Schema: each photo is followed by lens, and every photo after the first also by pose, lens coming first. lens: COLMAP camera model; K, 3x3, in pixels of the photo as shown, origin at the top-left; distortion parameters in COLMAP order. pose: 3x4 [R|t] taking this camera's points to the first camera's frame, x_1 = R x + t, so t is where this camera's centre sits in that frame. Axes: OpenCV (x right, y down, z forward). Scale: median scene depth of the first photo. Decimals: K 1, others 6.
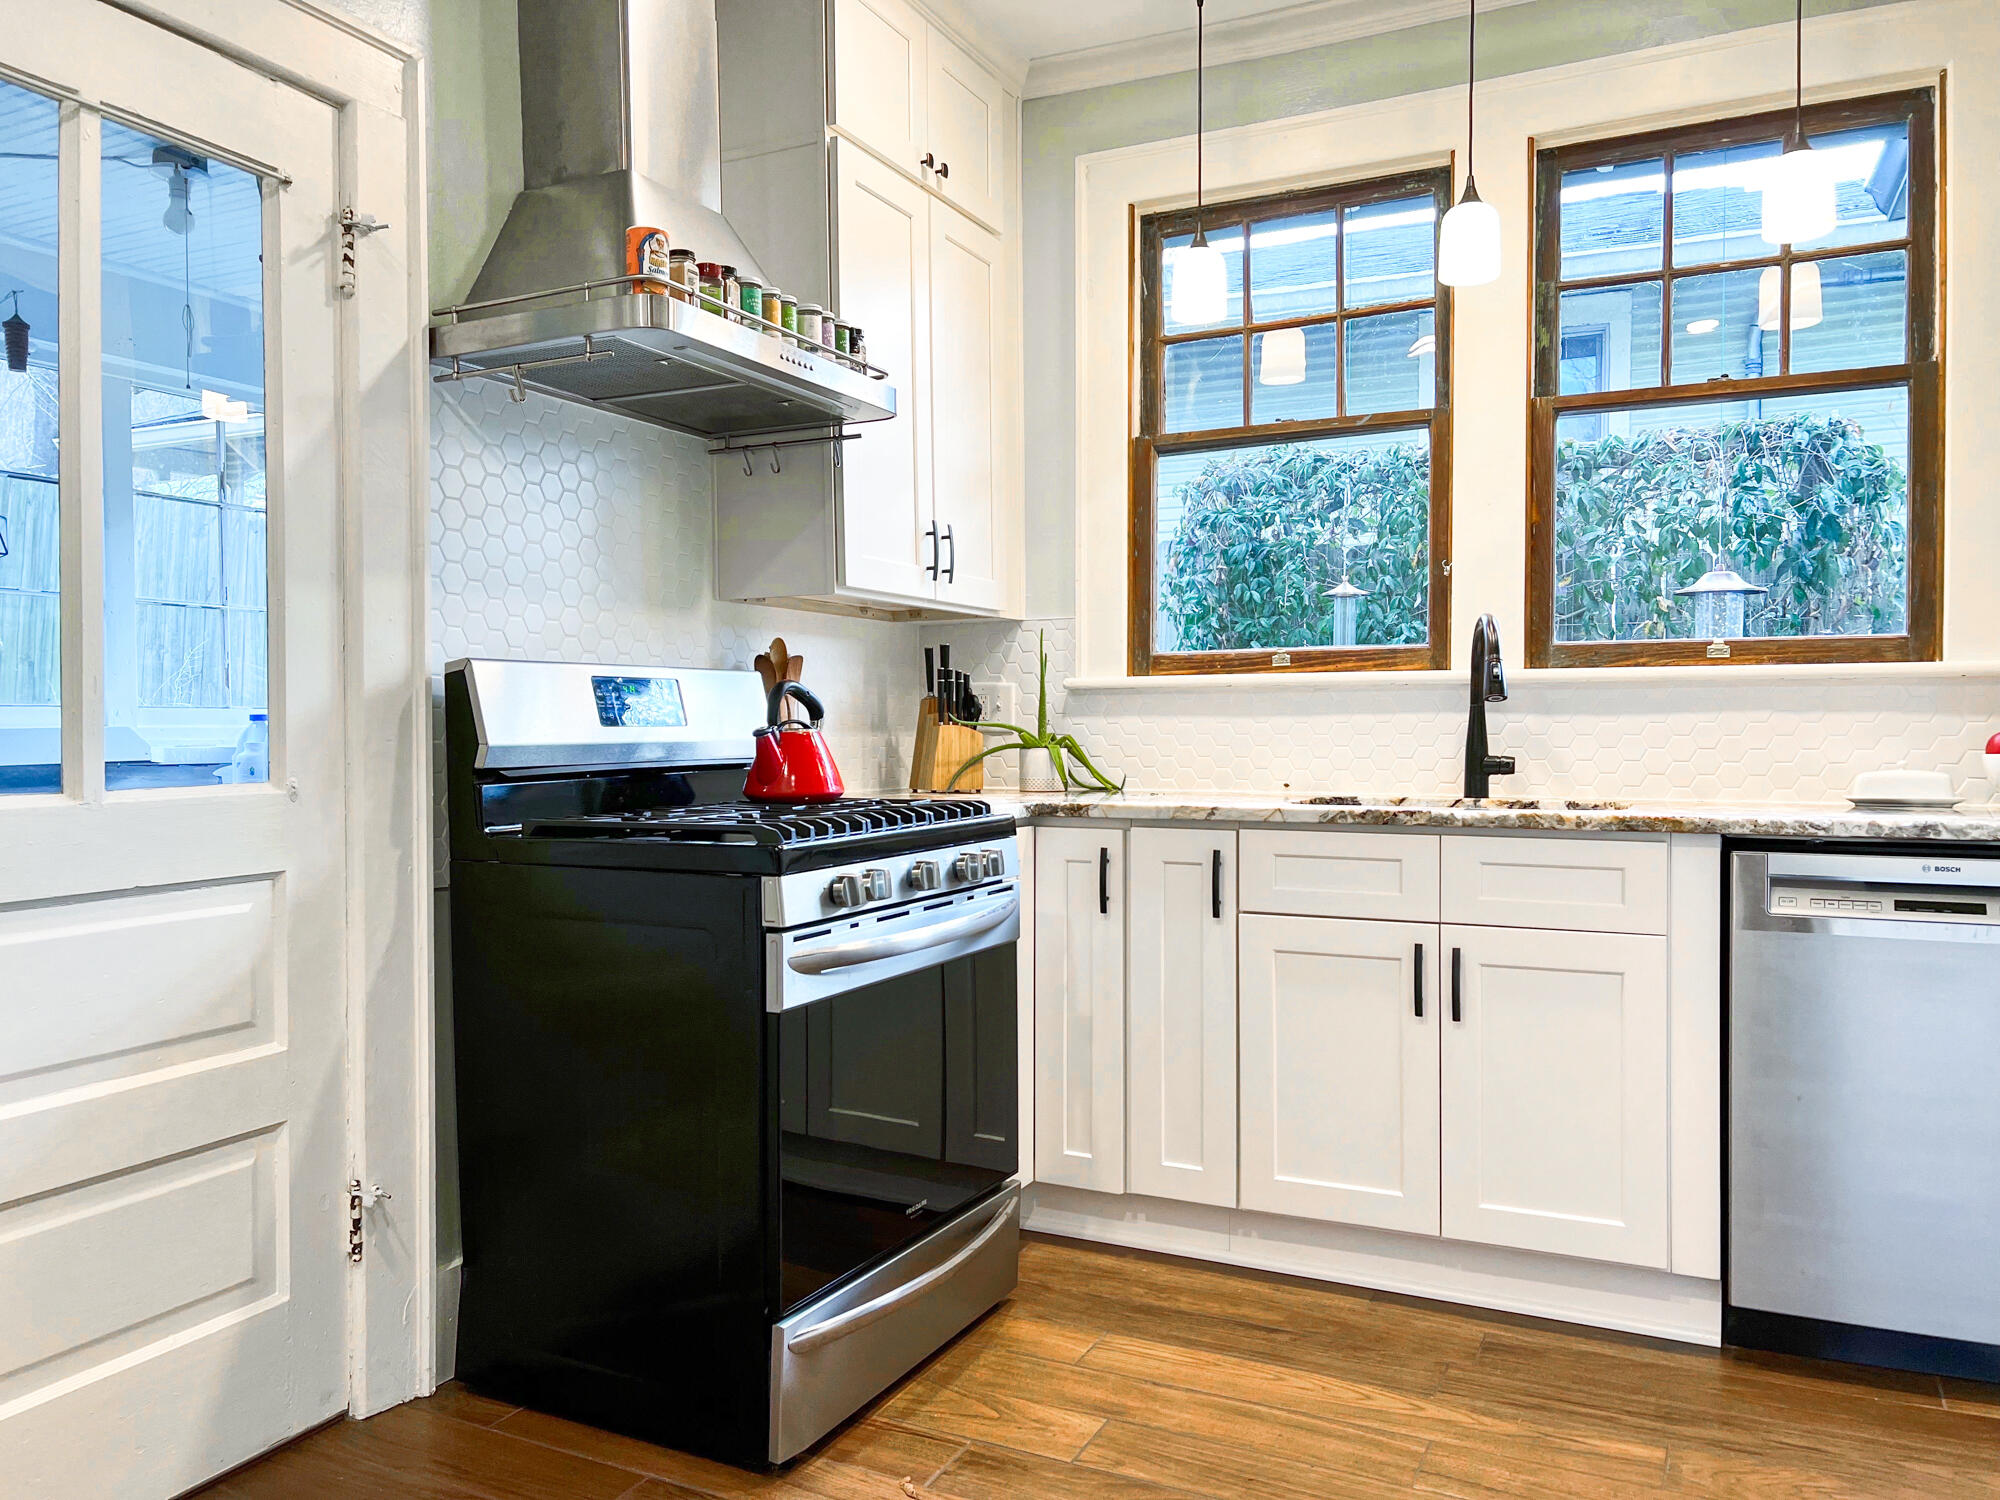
lens RADIAL K [[1511.5, 0, 992.0], [0, 1511.5, 745.6], [0, 0, 1]] dist [0.060737, -0.063107]
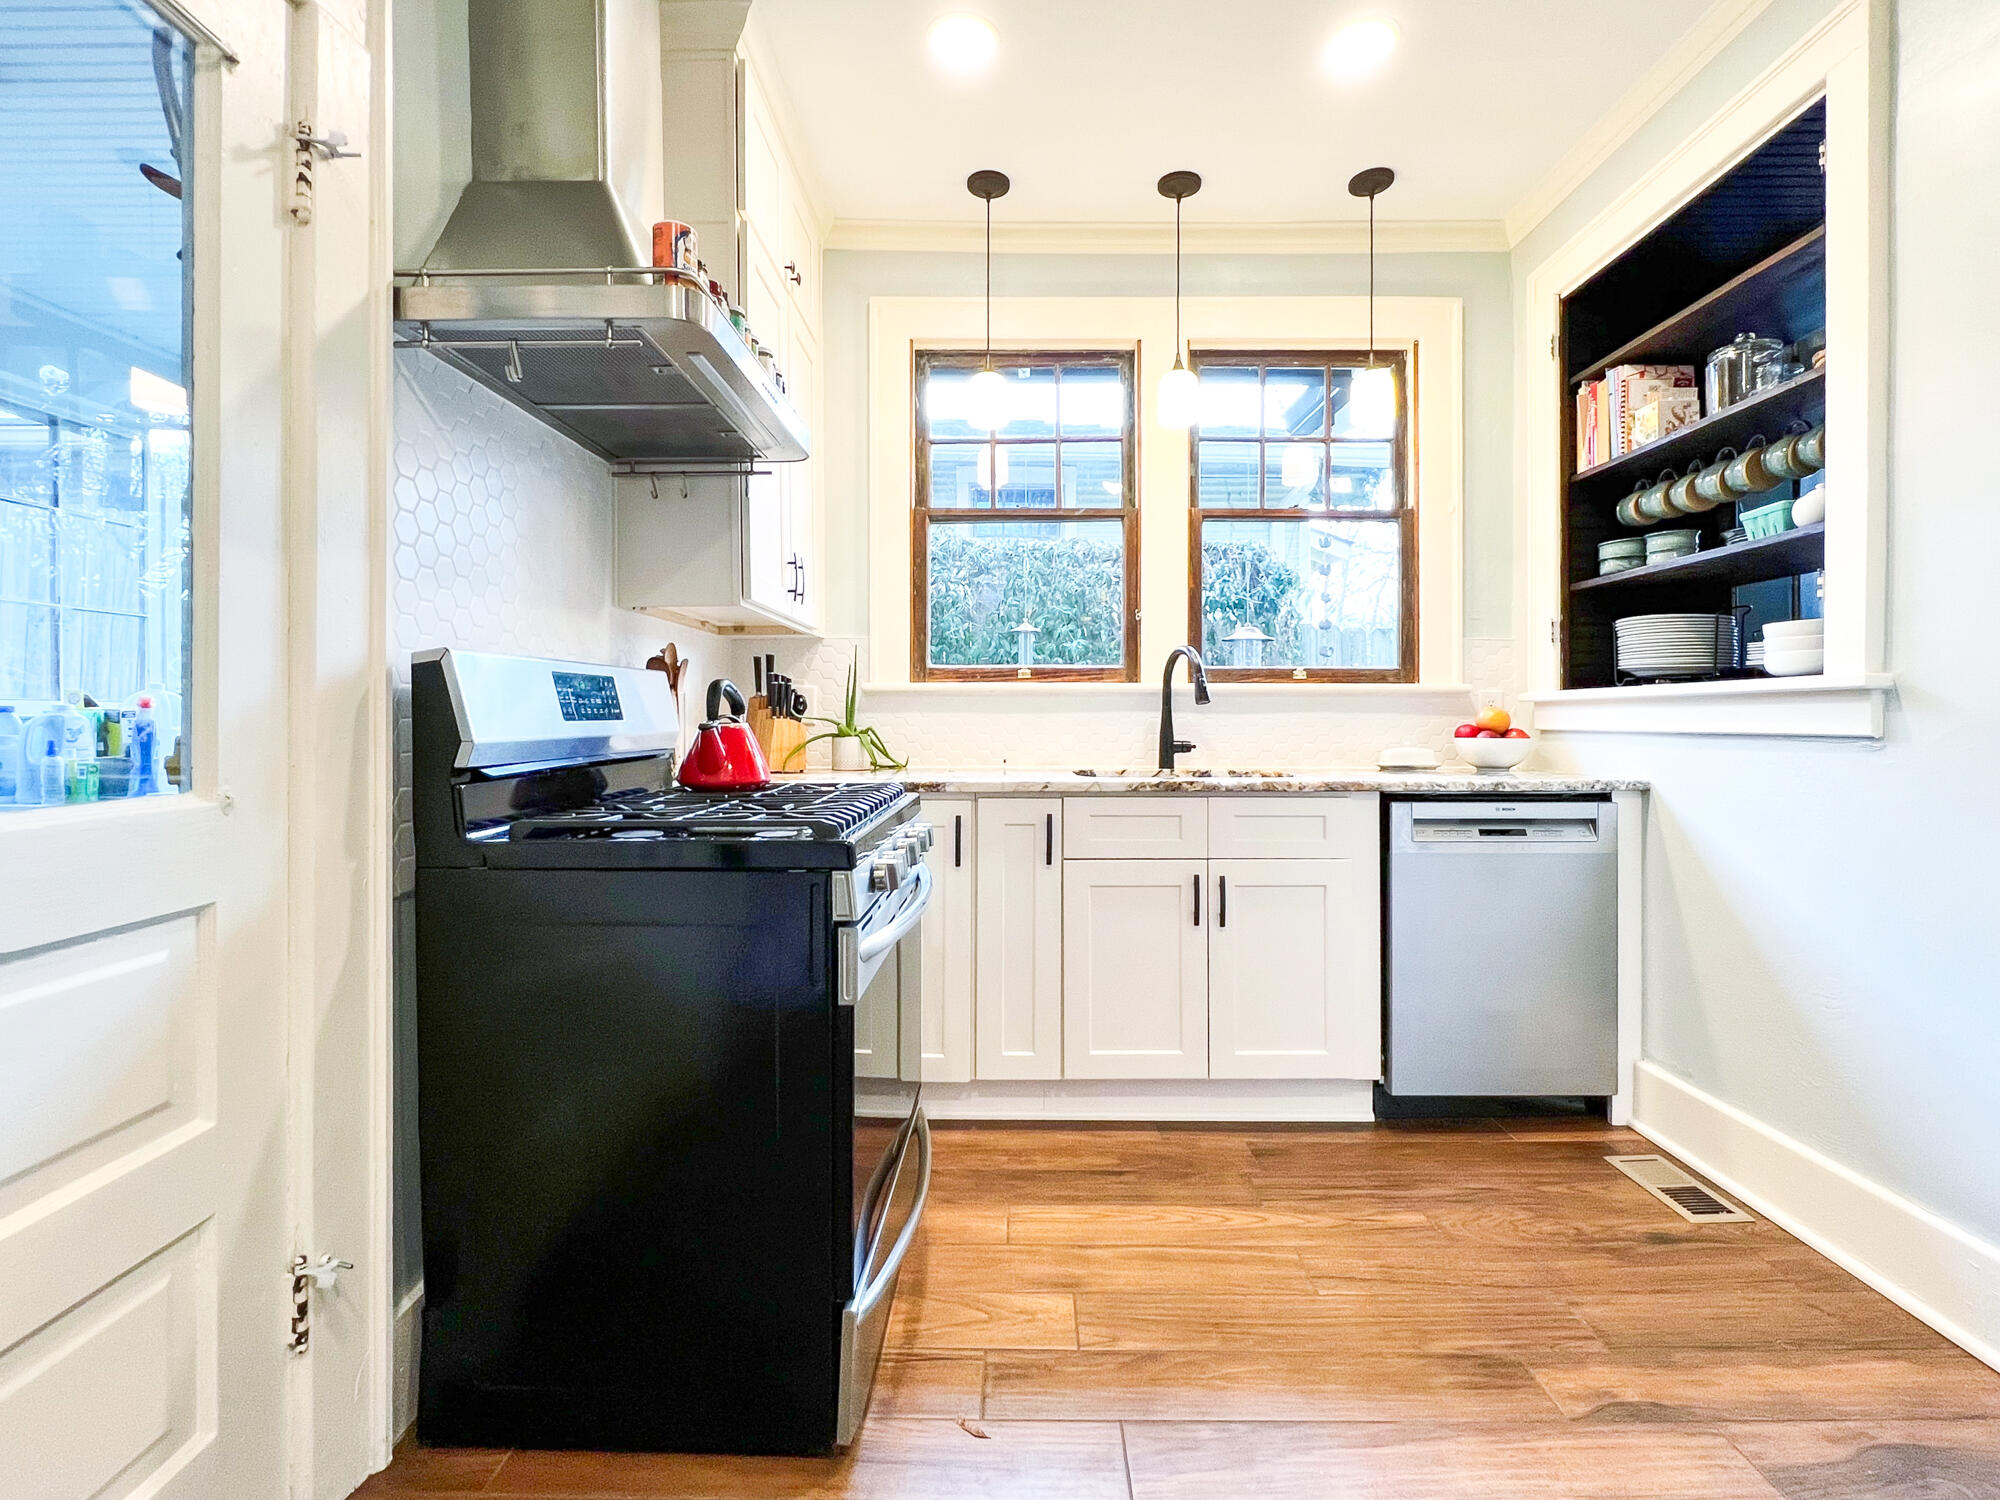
lens RADIAL K [[896.4, 0, 1007.0], [0, 896.4, 712.8], [0, 0, 1]] dist [-0.001243, 0.000528]
pose [[0.895152, 0.005132, 0.445732, -0.253212], [0.002591, 0.999857, -0.016716, -0.007503], [-0.445754, 0.016118, 0.895011, 0.329370]]
